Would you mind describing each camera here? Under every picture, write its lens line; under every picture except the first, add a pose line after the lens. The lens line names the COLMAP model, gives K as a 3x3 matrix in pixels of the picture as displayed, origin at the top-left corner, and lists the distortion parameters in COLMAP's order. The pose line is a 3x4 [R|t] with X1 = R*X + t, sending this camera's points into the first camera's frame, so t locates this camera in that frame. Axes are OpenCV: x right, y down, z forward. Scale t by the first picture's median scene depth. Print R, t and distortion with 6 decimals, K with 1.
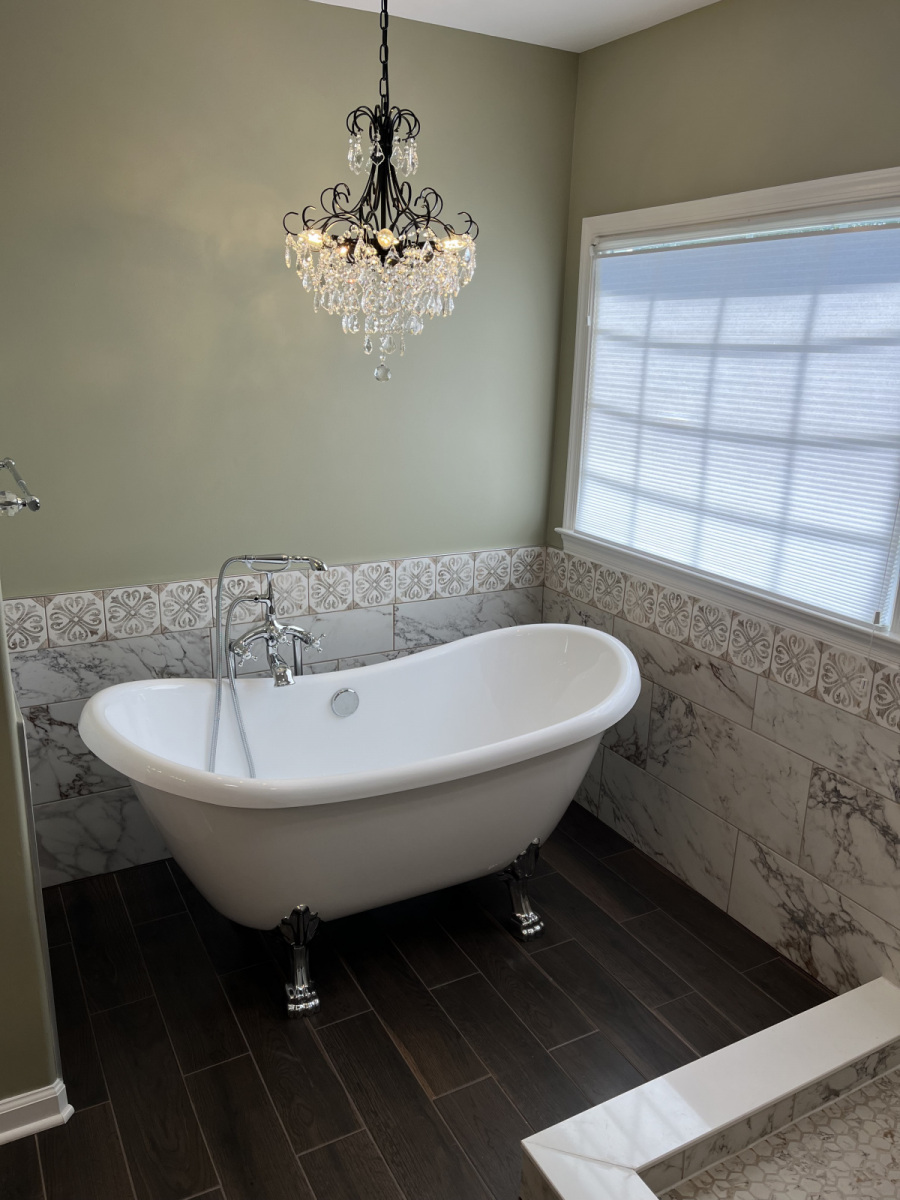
lens RADIAL K [[912.4, 0, 447.8], [0, 912.4, 598.6], [0, 0, 1]] dist [0.051674, -0.046115]
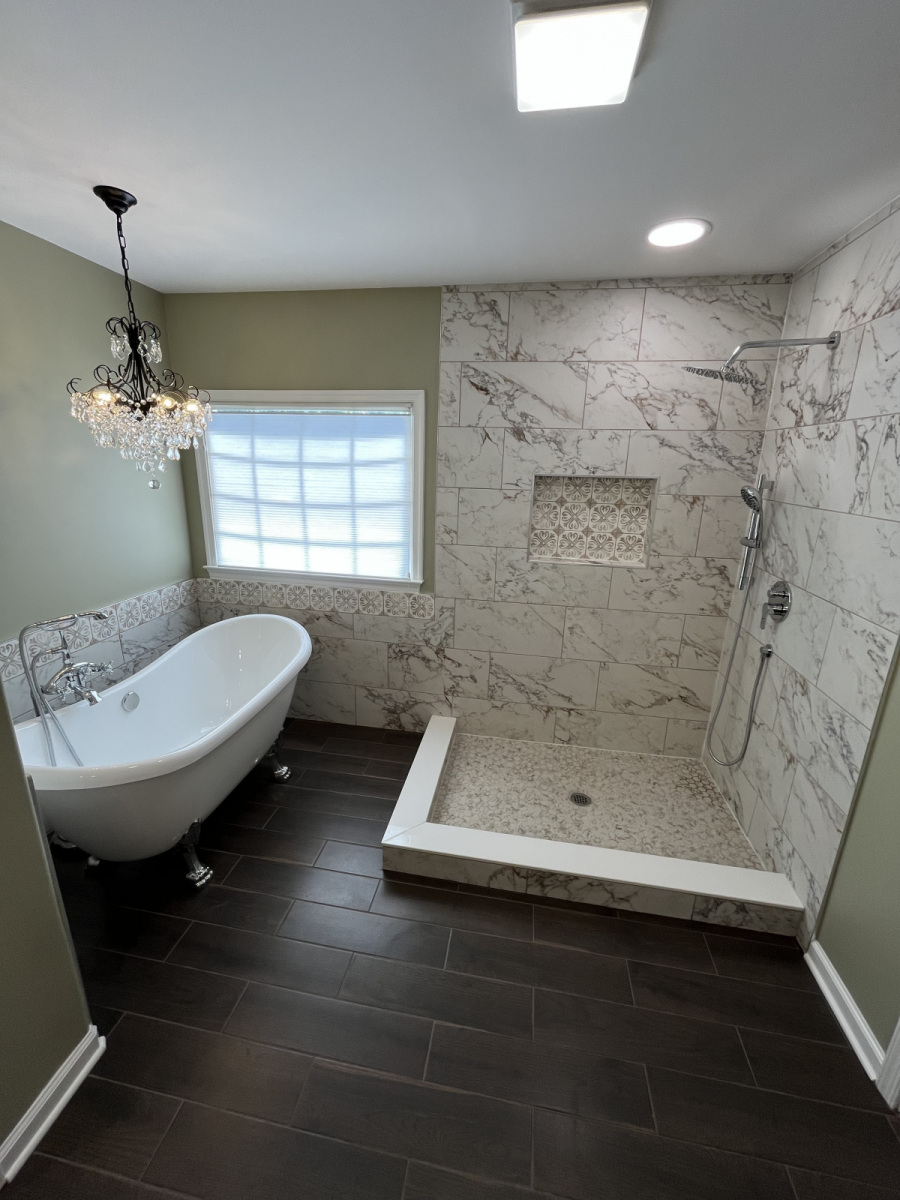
lens RADIAL K [[485.6, 0, 445.7], [0, 485.6, 590.5], [0, 0, 1]] dist [0.000250, 0.000408]
pose [[0.621414, -0.211154, 0.754492, -0.367184], [0.202610, 0.973550, 0.105587, -0.045220], [-0.756832, 0.087255, 0.647760, 0.076092]]
